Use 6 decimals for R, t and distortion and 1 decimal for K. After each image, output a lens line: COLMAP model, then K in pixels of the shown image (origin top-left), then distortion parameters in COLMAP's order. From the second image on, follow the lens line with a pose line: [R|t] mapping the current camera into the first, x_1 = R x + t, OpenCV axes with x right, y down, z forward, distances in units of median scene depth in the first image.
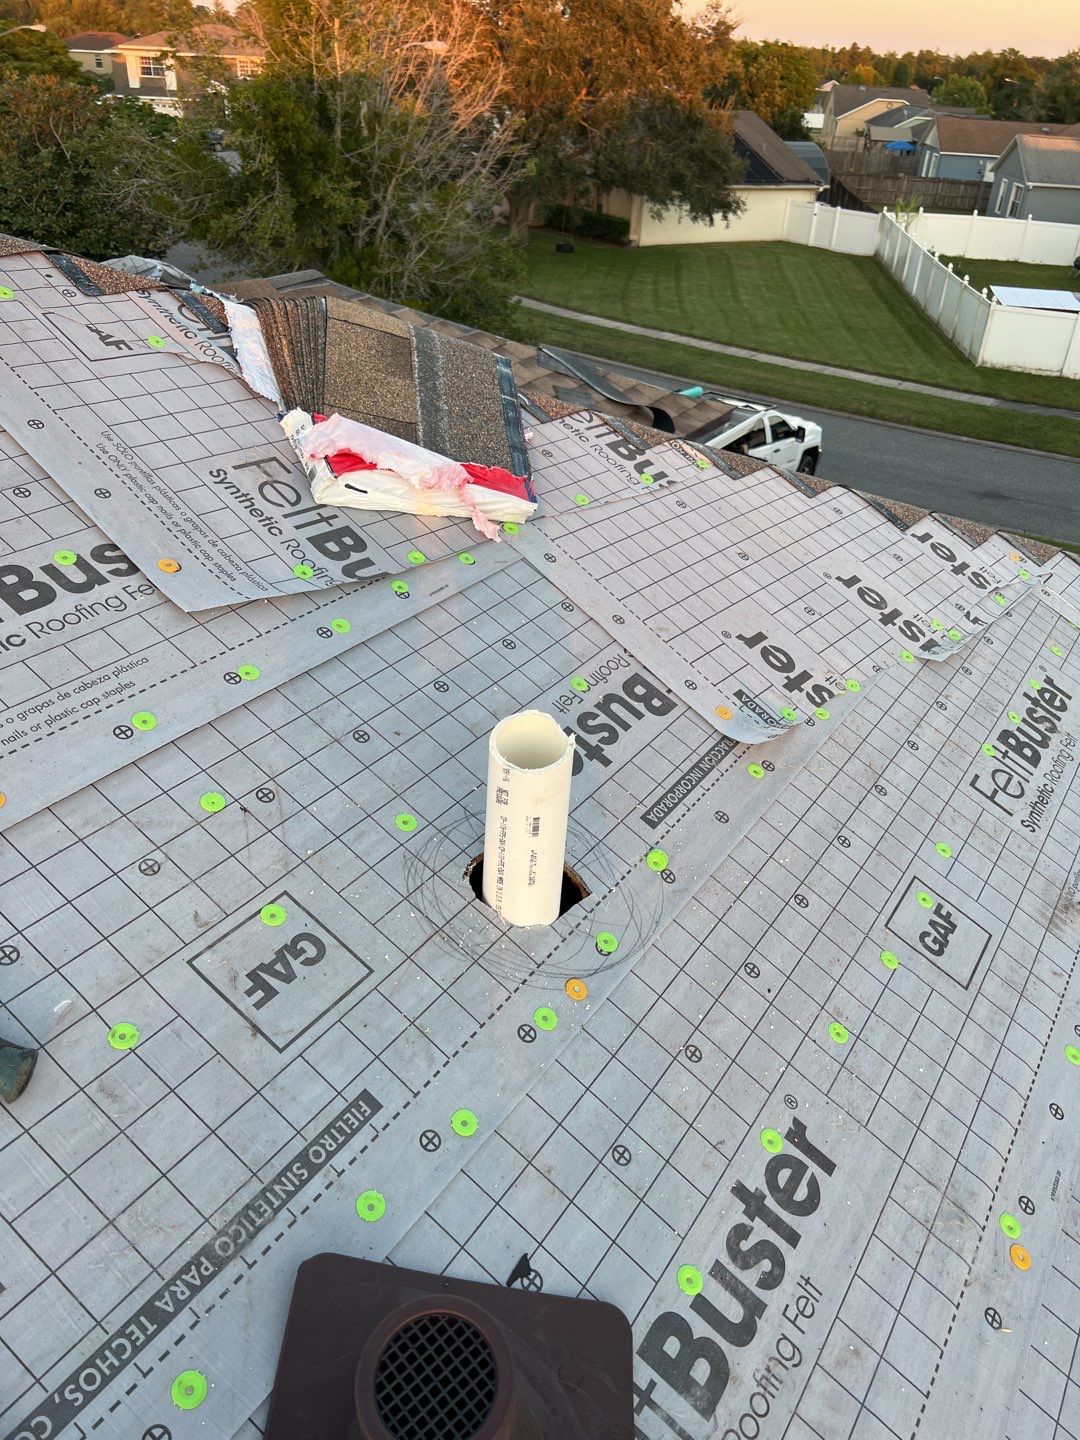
lens RADIAL K [[1071.5, 0, 540.0], [0, 1071.5, 720.0], [0, 0, 1]] dist [0.048807, -0.053039]
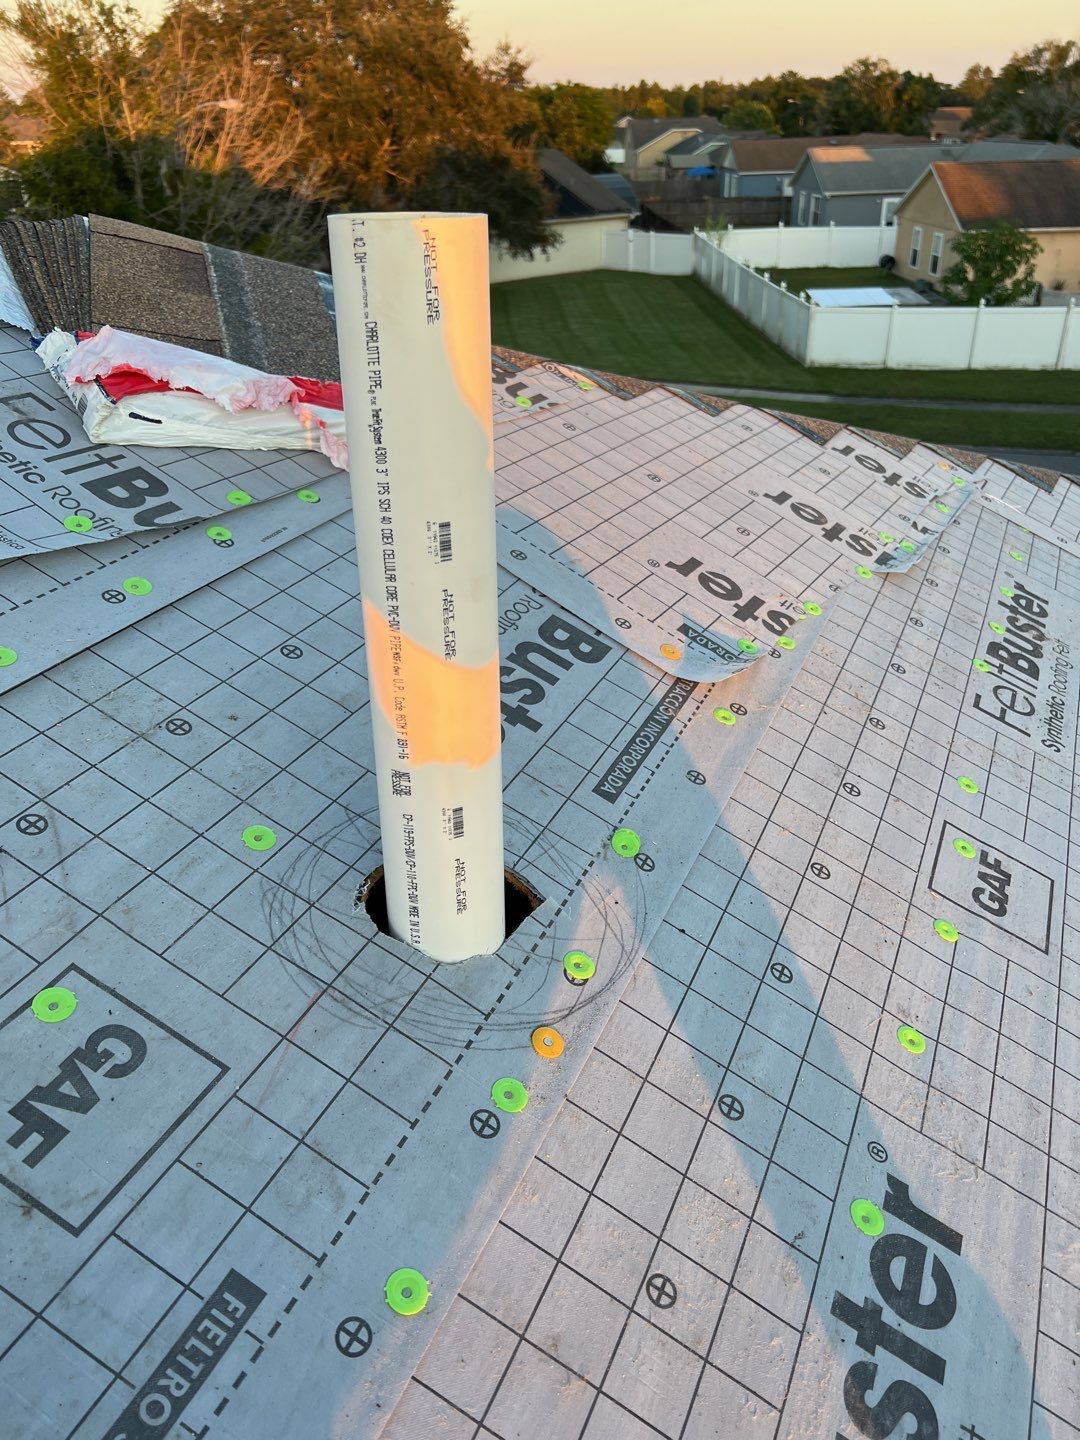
lens RADIAL K [[1078.5, 0, 534.7], [0, 1078.5, 733.9], [0, 0, 1]] dist [0.043473, -0.062197]
pose [[0.985435, -0.138850, 0.098178, -0.010087], [0.141411, 0.989757, -0.019588, 0.054229], [-0.094452, 0.033186, 0.994976, 0.240948]]
